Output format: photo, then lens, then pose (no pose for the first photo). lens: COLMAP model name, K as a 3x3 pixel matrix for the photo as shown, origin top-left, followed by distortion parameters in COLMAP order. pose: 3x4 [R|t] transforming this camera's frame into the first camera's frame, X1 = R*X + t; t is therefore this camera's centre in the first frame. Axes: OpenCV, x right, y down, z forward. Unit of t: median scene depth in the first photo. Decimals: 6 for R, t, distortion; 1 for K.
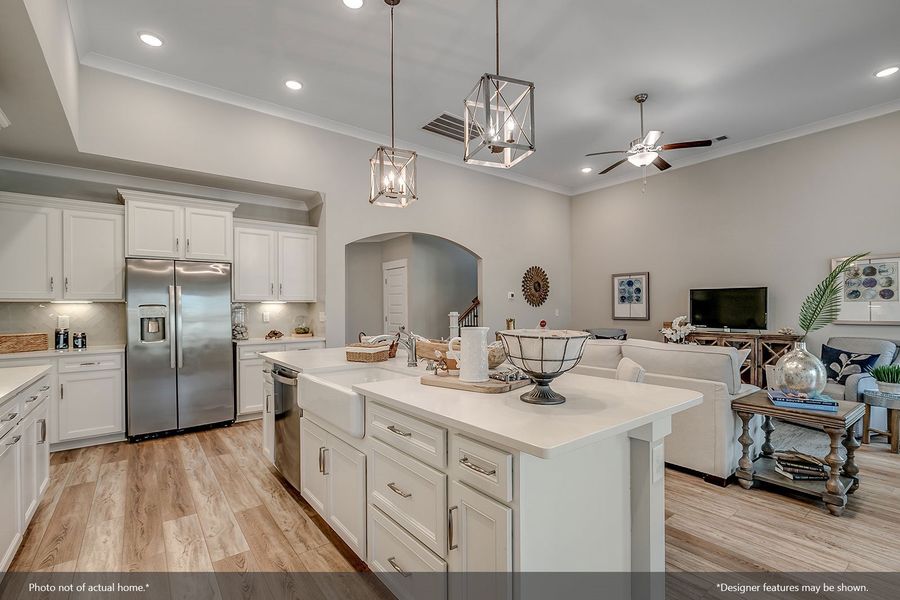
lens RADIAL K [[406.0, 0, 447.1], [0, 406.0, 306.1], [0, 0, 1]] dist [-0.007818, 0.001448]
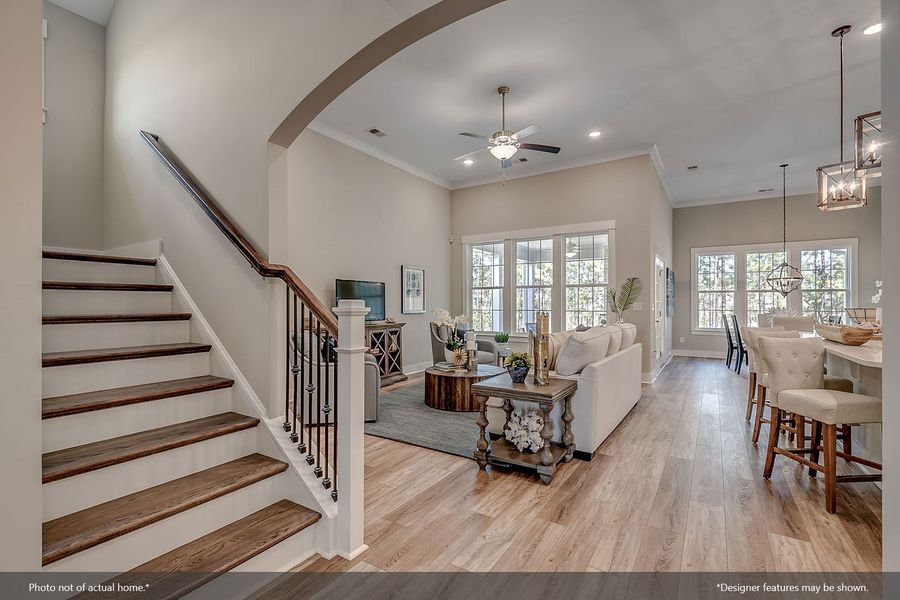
lens RADIAL K [[406.0, 0, 453.3], [0, 406.0, 303.8], [0, 0, 1]] dist [-0.007818, 0.001448]
pose [[-0.341425, 0.006184, 0.939889, -0.411991], [-0.002791, 0.999967, -0.007594, 0.023955], [-0.939905, -0.005216, -0.341397, 1.421685]]
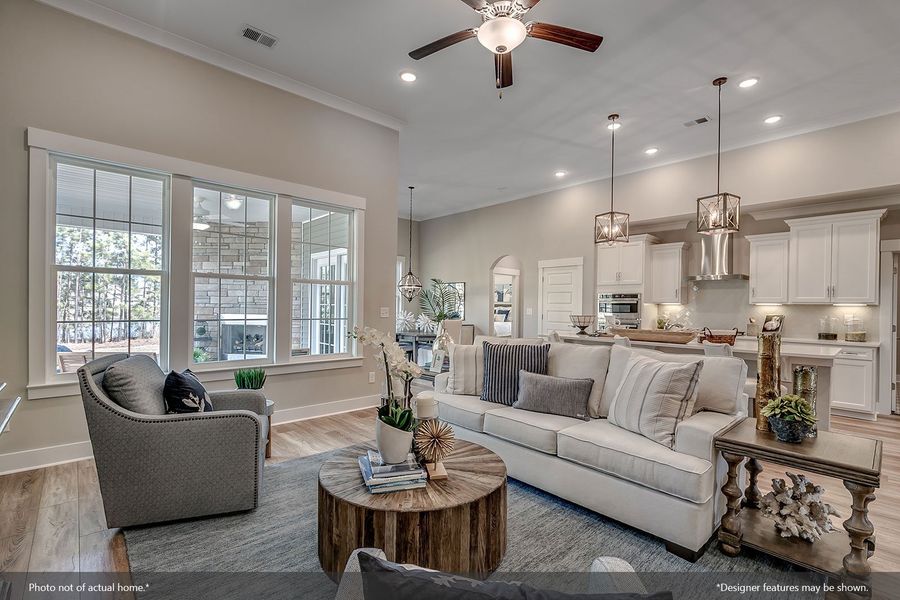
lens RADIAL K [[406.0, 0, 446.4], [0, 406.0, 305.5], [0, 0, 1]] dist [-0.007818, 0.001448]
pose [[-0.995643, -0.011167, -0.092578, 0.592855], [-0.010721, 0.999928, -0.005314, 0.006362], [0.092631, -0.004299, -0.995691, 1.498363]]
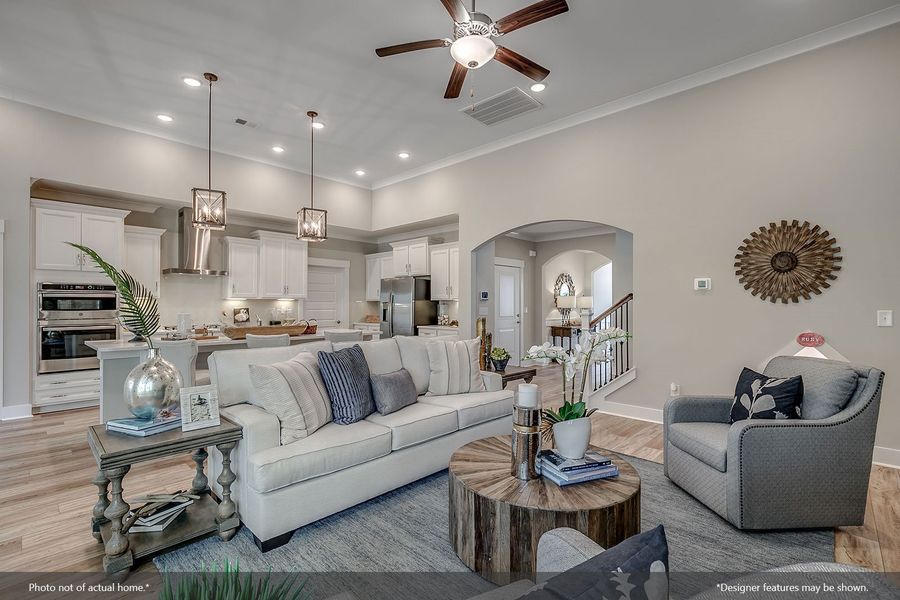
lens RADIAL K [[406.0, 0, 451.5], [0, 406.0, 302.3], [0, 0, 1]] dist [-0.007818, 0.001448]
pose [[0.167700, -0.000695, -0.985838, 1.034962], [0.001604, 0.999999, -0.000432, -0.001091], [0.985837, -0.001509, 0.167701, 0.847473]]
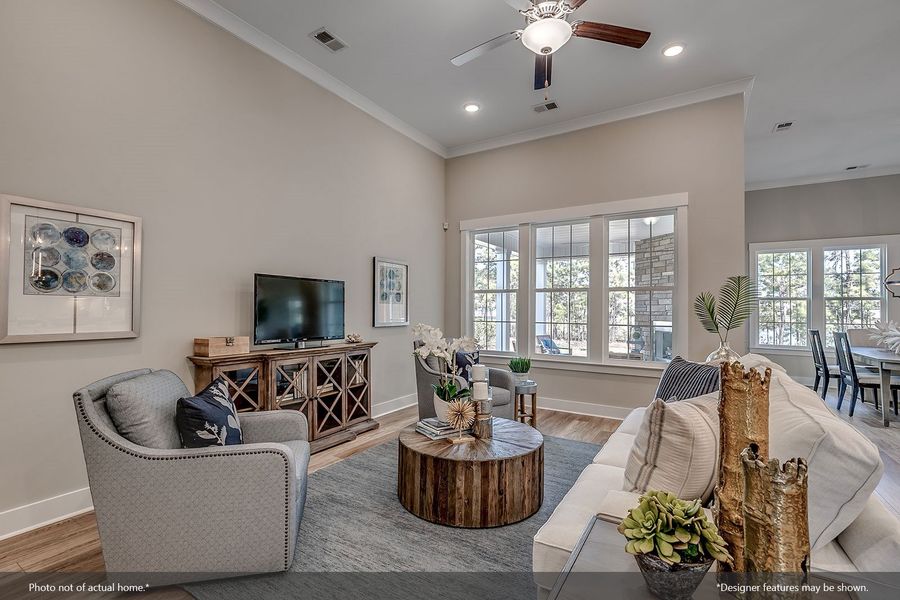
lens RADIAL K [[406.0, 0, 453.5], [0, 406.0, 303.3], [0, 0, 1]] dist [-0.007818, 0.001448]
pose [[-0.358662, 0.014723, 0.933351, 0.026754], [-0.010162, 0.999755, -0.019675, 0.006649], [-0.933412, -0.016541, -0.358425, 1.268713]]
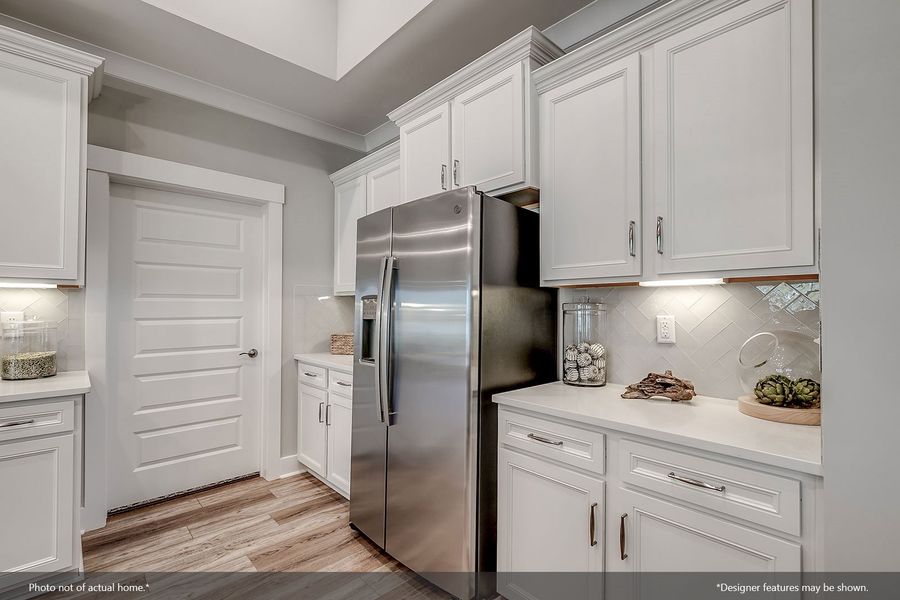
lens RADIAL K [[406.0, 0, 448.9], [0, 406.0, 301.7], [0, 0, 1]] dist [-0.007818, 0.001448]
pose [[0.105268, -0.008174, -0.994410, -0.152309], [0.002565, 0.999965, -0.007948, 0.008565], [0.994441, -0.001714, 0.105286, 0.900783]]
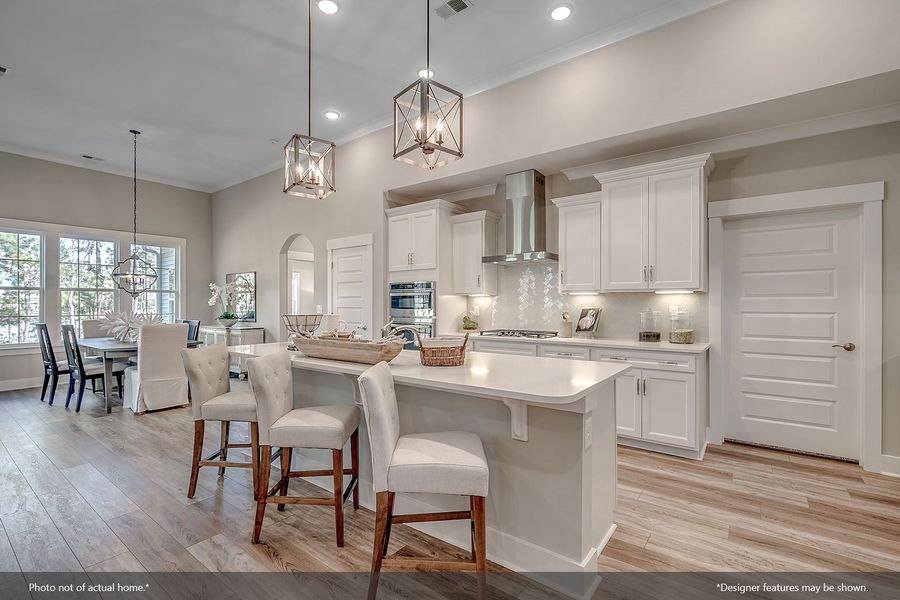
lens RADIAL K [[406.0, 0, 446.1], [0, 406.0, 304.7], [0, 0, 1]] dist [-0.007818, 0.001448]
pose [[-0.963463, 0.005455, -0.267787, 0.021147], [0.005934, 0.999982, -0.000978, 0.009206], [0.267777, -0.002531, -0.963478, 1.139268]]
